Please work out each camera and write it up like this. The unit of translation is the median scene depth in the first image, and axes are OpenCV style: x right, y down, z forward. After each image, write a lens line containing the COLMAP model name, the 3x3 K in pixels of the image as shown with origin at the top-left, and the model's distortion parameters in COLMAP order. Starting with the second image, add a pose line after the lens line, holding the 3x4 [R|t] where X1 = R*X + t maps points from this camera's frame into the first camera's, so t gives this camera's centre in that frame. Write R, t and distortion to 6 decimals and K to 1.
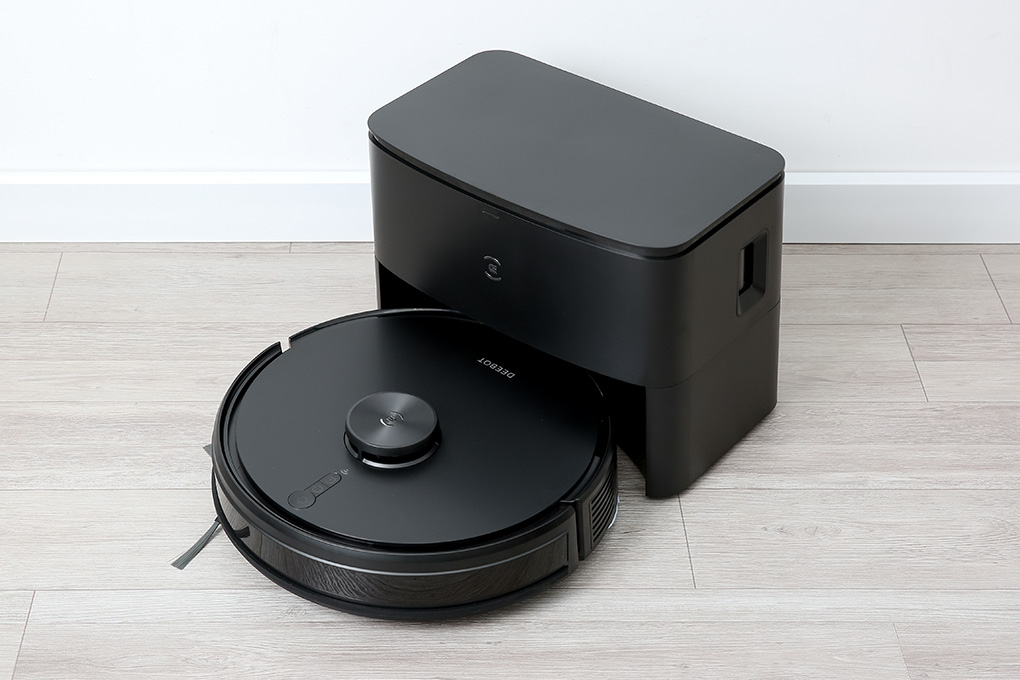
lens RADIAL K [[2215.0, 0, 446.6], [0, 2215.0, 341.9], [0, 0, 1]] dist [0.127123, -0.144610]
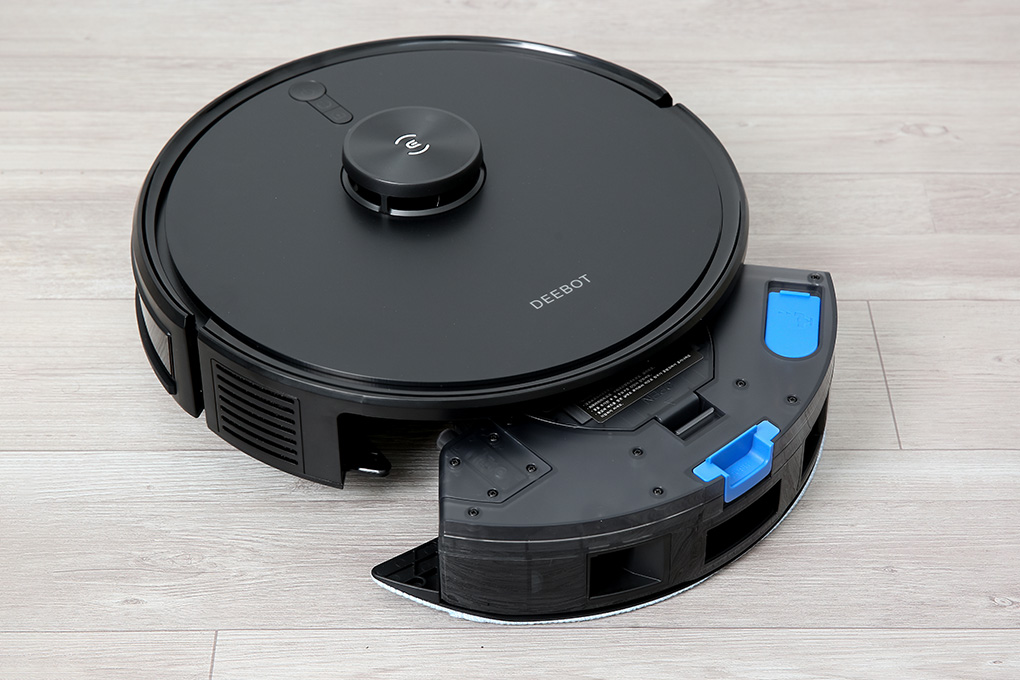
lens RADIAL K [[2201.0, 0, 538.0], [0, 2201.0, 341.1], [0, 0, 1]] dist [0.115198, 0.551491]
pose [[0.999934, 0.001731, 0.011392, -0.005801], [-0.002882, 0.994802, 0.101791, 0.009363], [-0.011157, -0.101817, 0.994741, 0.312897]]
